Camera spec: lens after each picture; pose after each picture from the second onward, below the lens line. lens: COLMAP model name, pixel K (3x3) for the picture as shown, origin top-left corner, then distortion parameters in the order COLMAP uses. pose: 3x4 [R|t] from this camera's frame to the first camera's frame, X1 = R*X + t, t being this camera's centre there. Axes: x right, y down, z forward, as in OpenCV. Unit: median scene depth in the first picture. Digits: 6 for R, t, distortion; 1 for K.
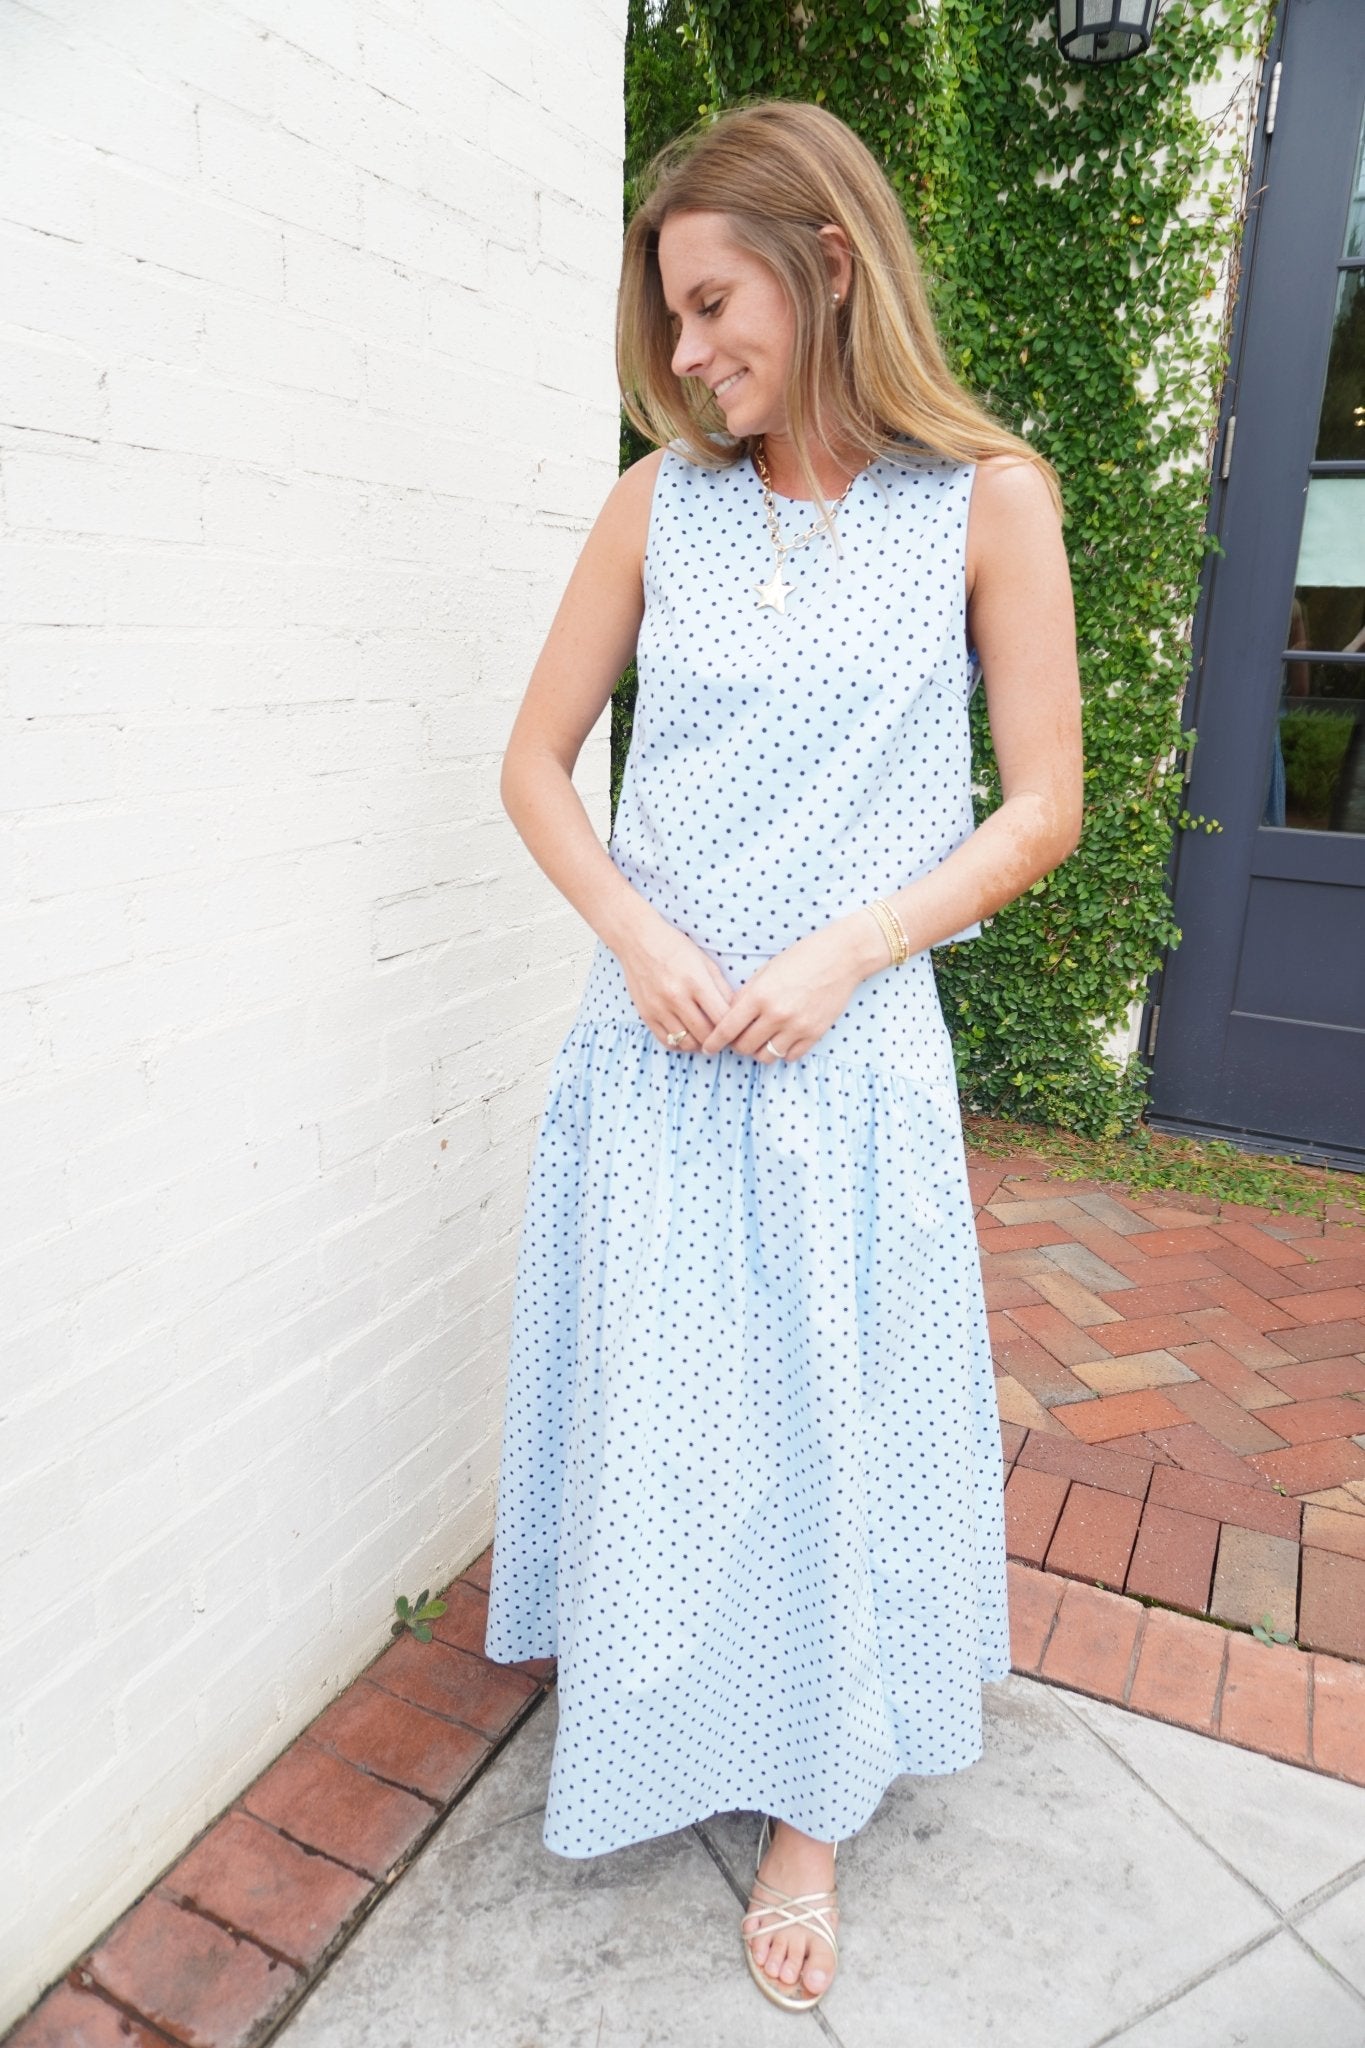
lens RADIAL K [[1360.4, 0, 678.2], [0, 1360.4, 1017.4], [0, 0, 1]] dist [-0.045438, 0.027030]
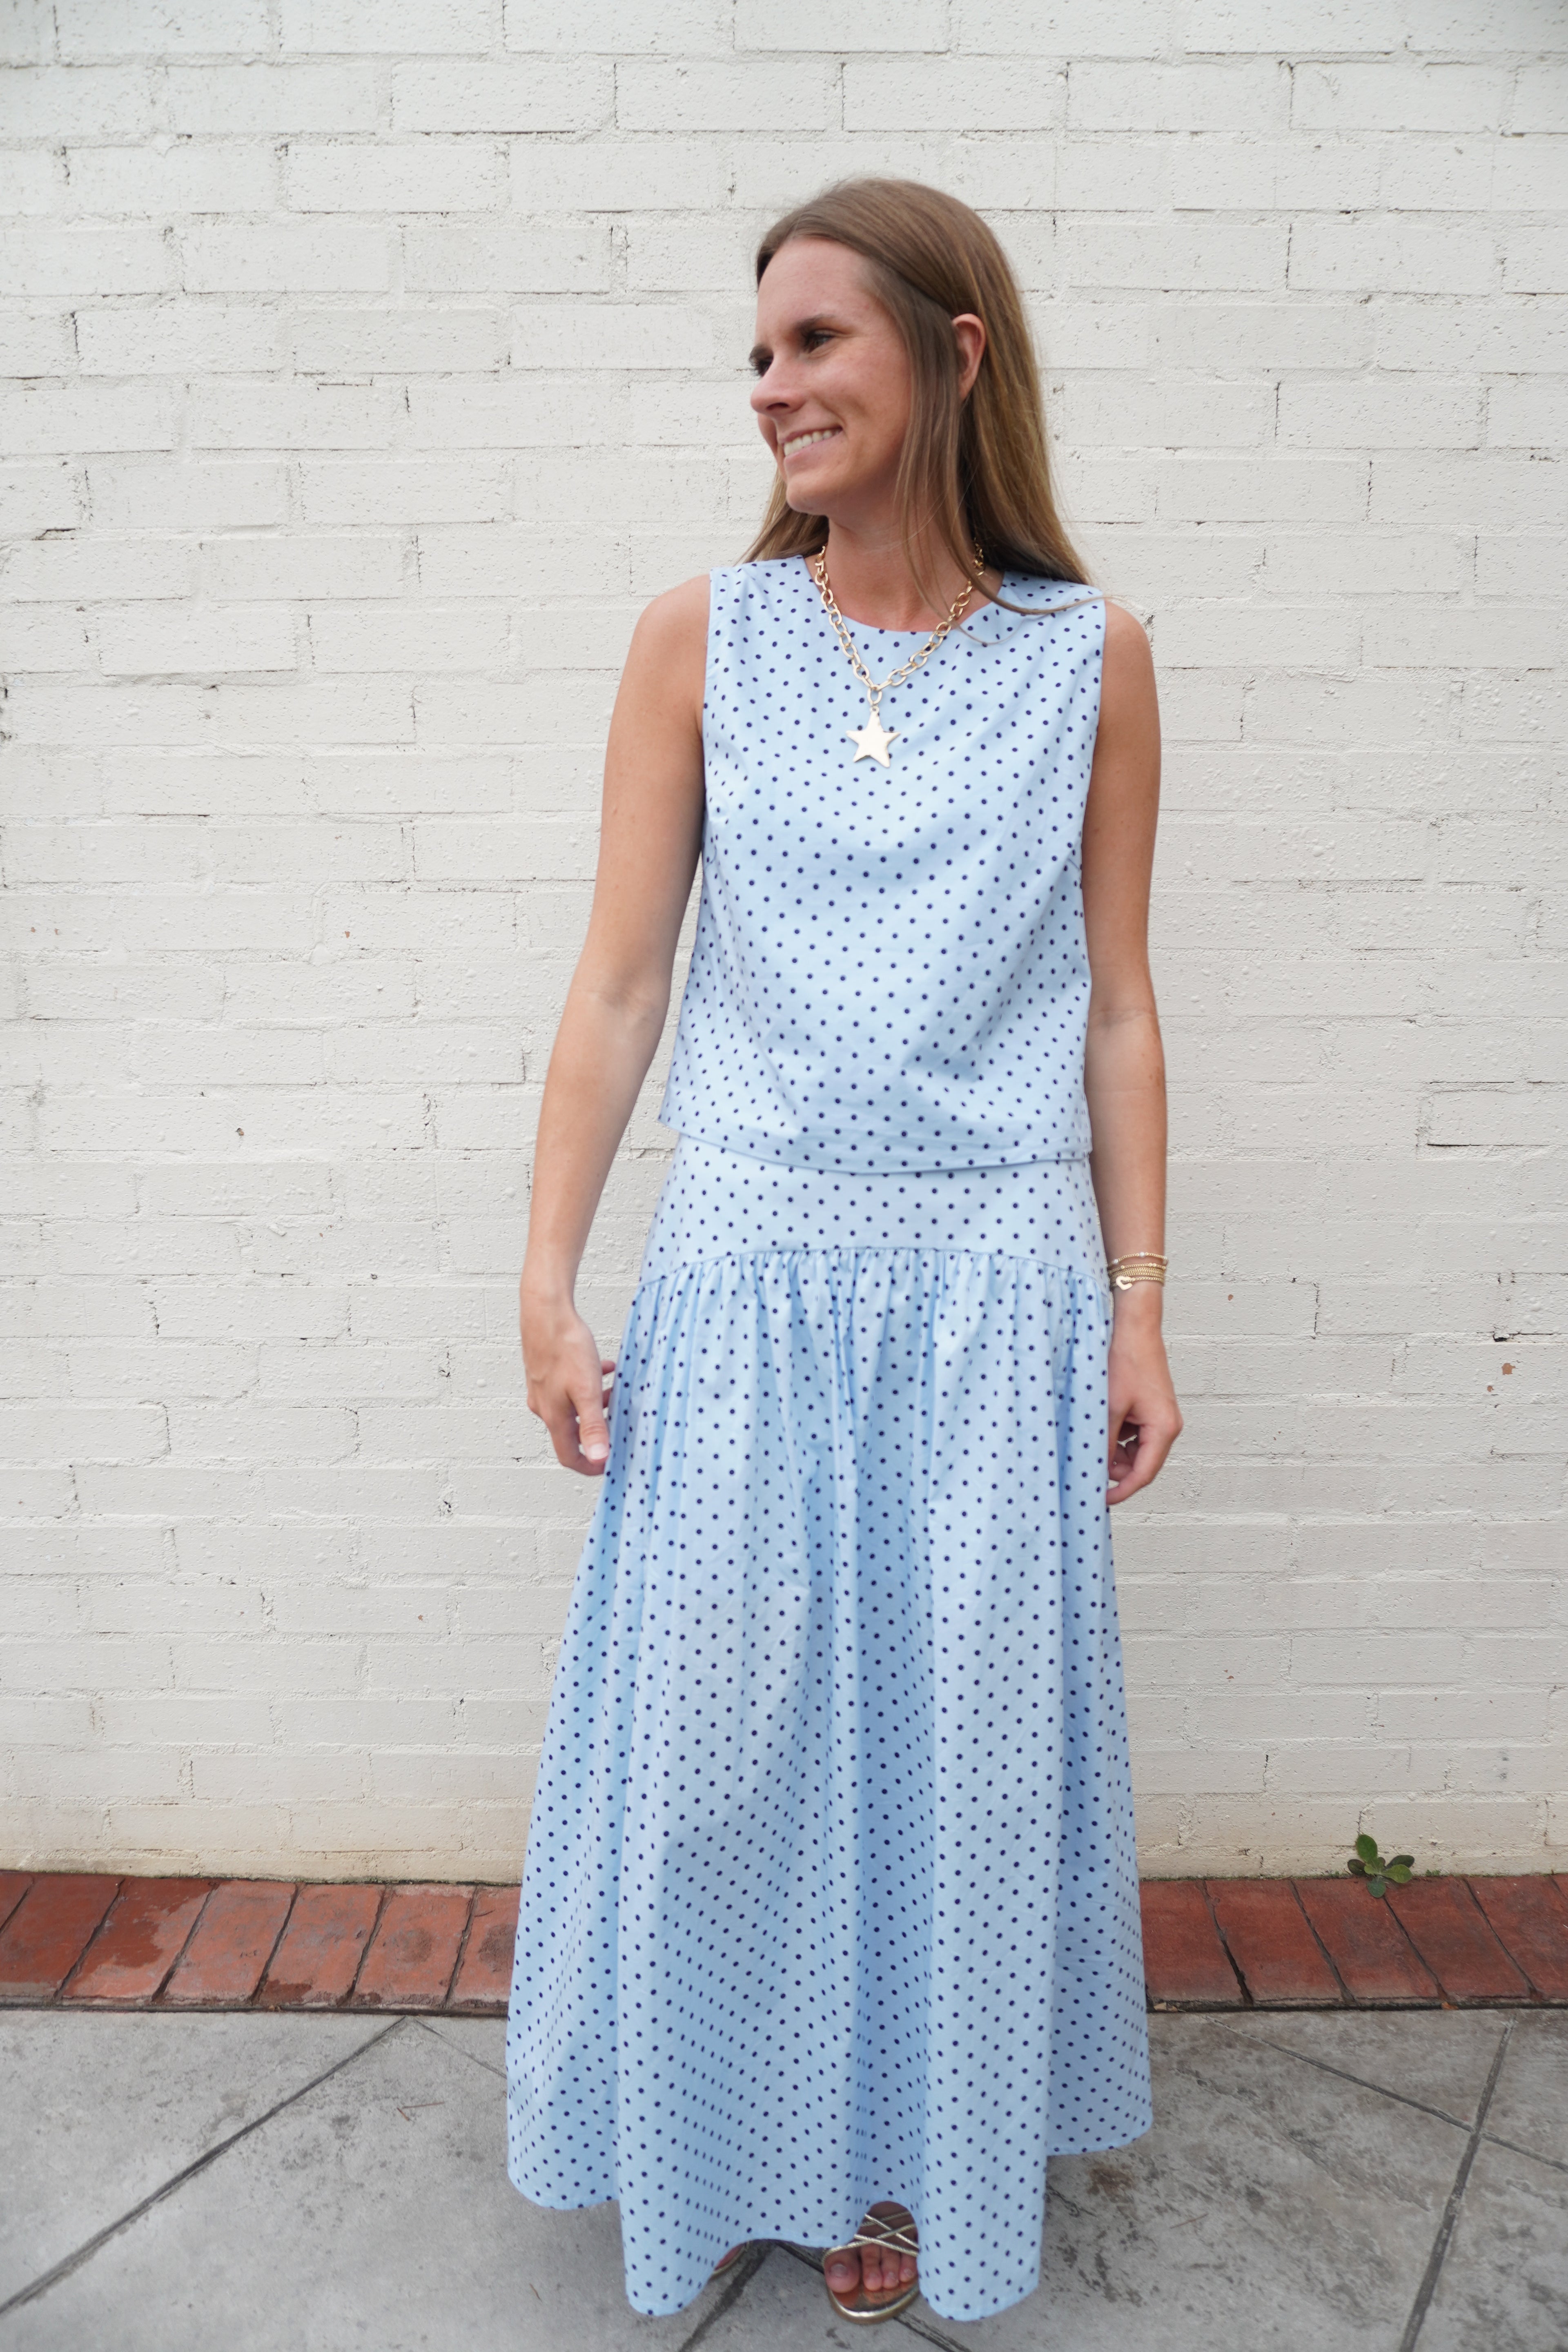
lens RADIAL K [[1562.3, 0, 781.2], [0, 1562.3, 1162.4], [0, 0, 1]] dist [-0.045438, 0.027030]
pose [[0.444529, 0.137176, -0.885199, 0.542626], [-0.233396, 0.971808, 0.033390, 0.040324], [0.864824, 0.191759, 0.464013, 0.073828]]
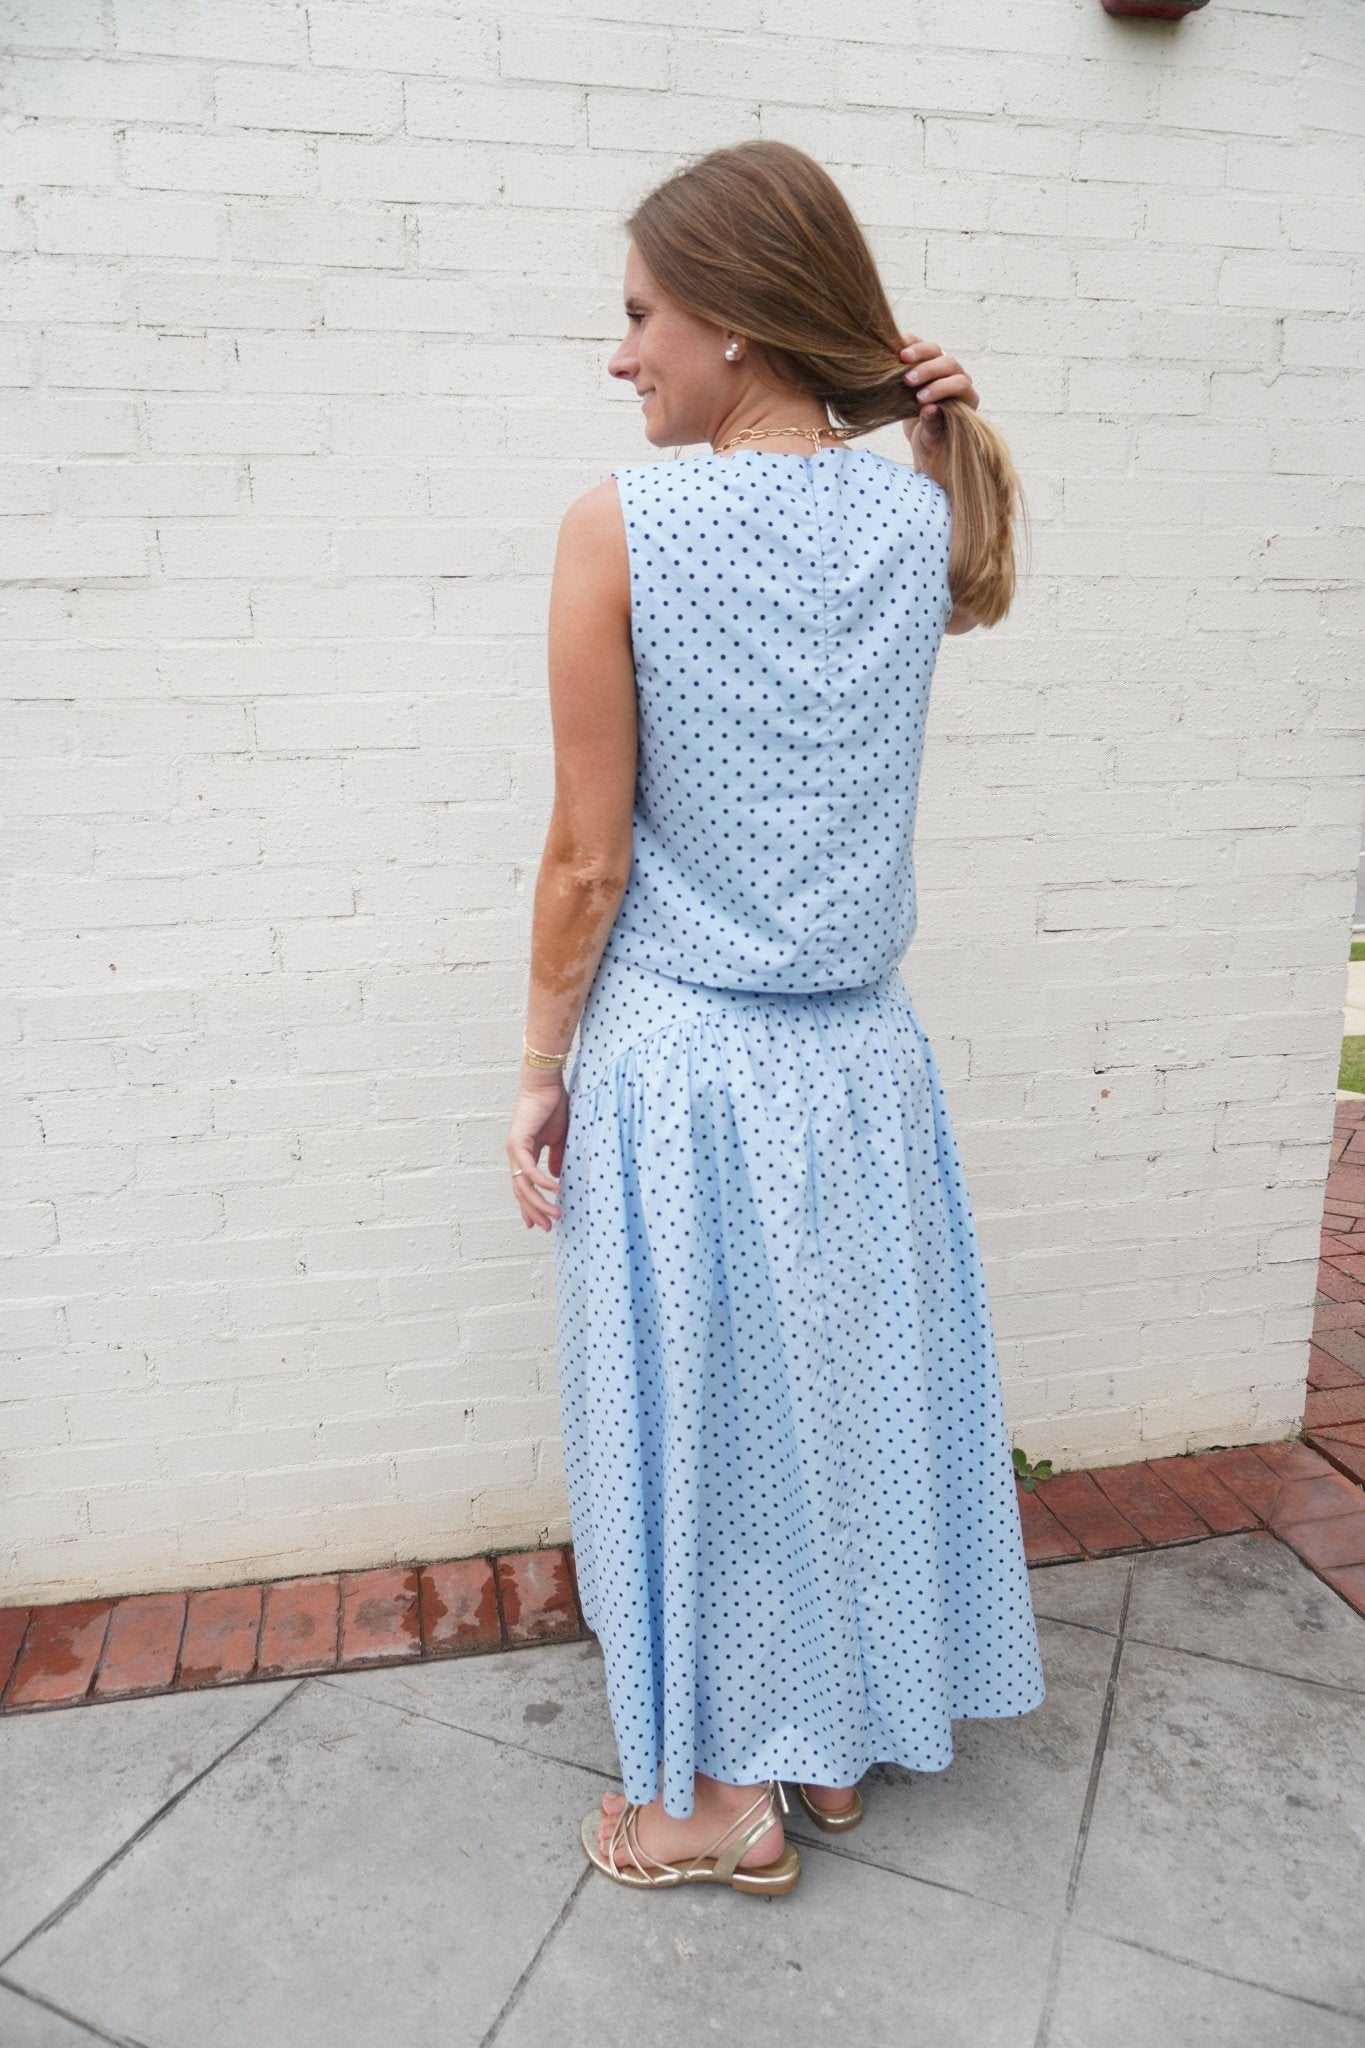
lens RADIAL K [[1360.4, 0, 678.9], [0, 1360.4, 1012.9], [0, 0, 1]] dist [-0.045438, 0.027030]
pose [[0.613313, 0.129747, -0.779110, 0.575209], [-0.183961, 0.982753, 0.018847, 0.073737], [0.768118, 0.131767, 0.626603, -0.086501]]
